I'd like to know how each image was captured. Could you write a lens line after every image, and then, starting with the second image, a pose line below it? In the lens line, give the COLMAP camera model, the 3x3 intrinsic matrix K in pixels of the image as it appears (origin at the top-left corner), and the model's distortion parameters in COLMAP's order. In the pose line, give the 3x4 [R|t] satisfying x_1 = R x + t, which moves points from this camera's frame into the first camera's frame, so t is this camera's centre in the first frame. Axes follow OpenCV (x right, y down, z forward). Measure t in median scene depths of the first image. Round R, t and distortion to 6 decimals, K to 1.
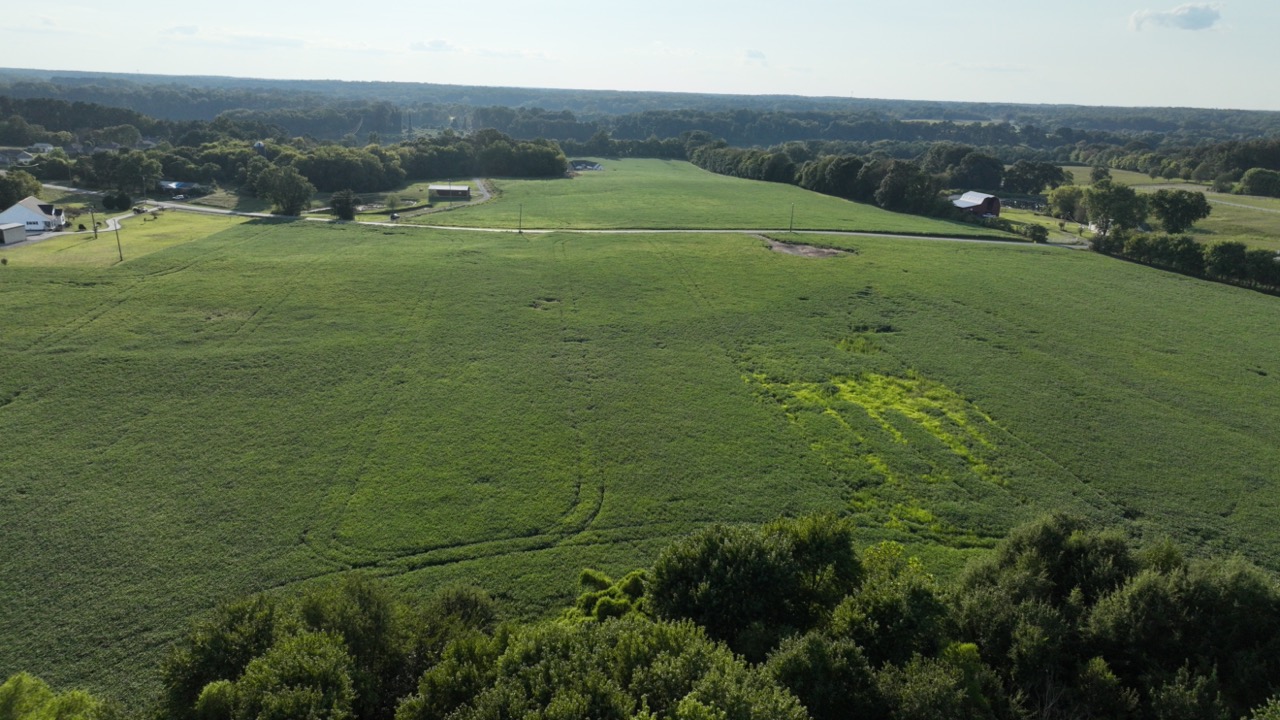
lens RADIAL K [[884.6, 0, 633.4], [0, 884.6, 359.1], [0, 0, 1]] dist [0.000311, 0.012009]
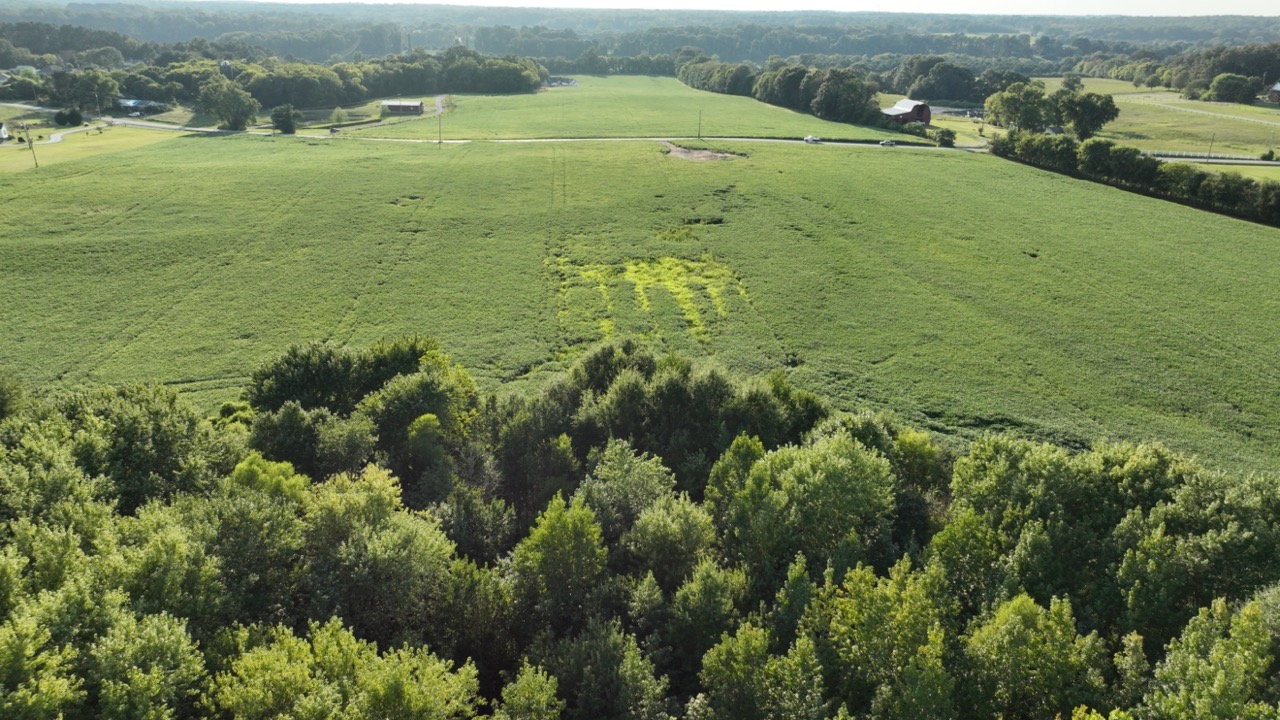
lens RADIAL K [[884.6, 0, 633.4], [0, 884.6, 359.1], [0, 0, 1]] dist [0.000311, 0.012009]
pose [[0.999194, -0.001451, -0.040127, 0.101664], [0.004717, 0.996669, 0.081421, 0.019698], [0.039875, -0.081544, 0.995872, -0.035207]]
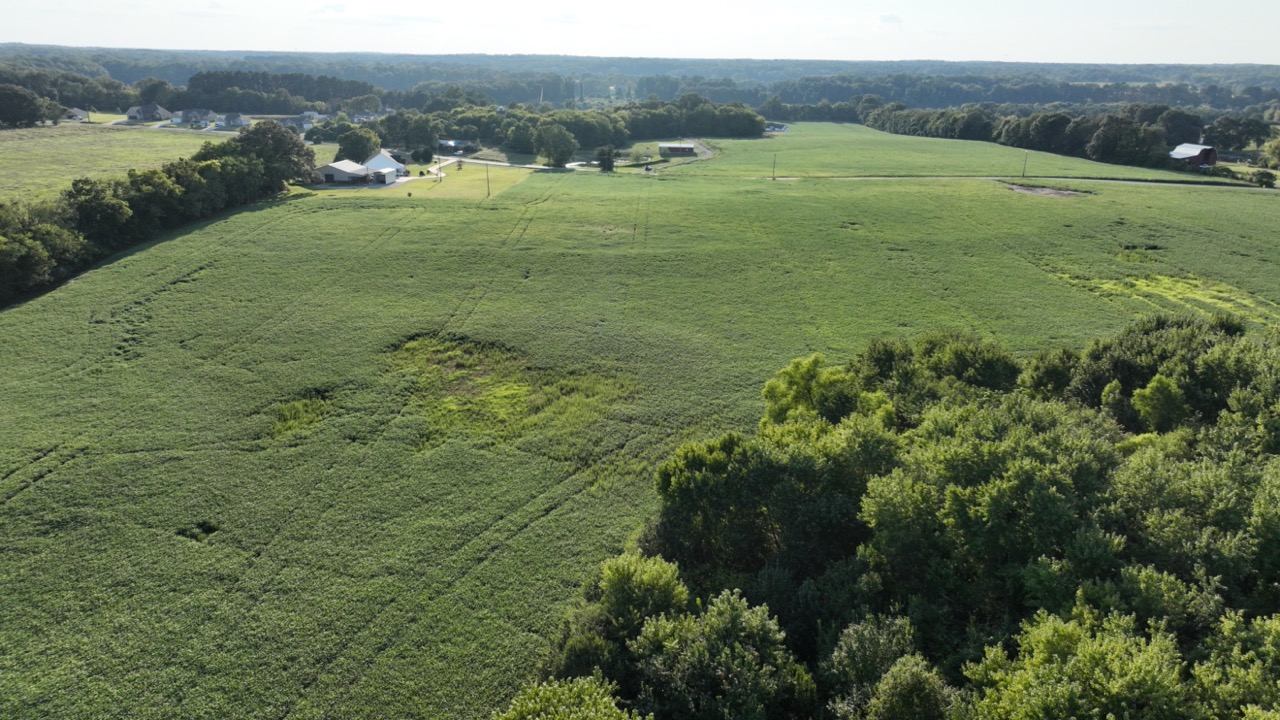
lens RADIAL K [[884.6, 0, 633.4], [0, 884.6, 359.1], [0, 0, 1]] dist [0.000311, 0.012009]
pose [[0.990744, 0.026113, -0.133206, -0.107627], [-0.021962, 0.999229, 0.032537, 0.040914], [0.133953, -0.029310, 0.990554, -0.120684]]
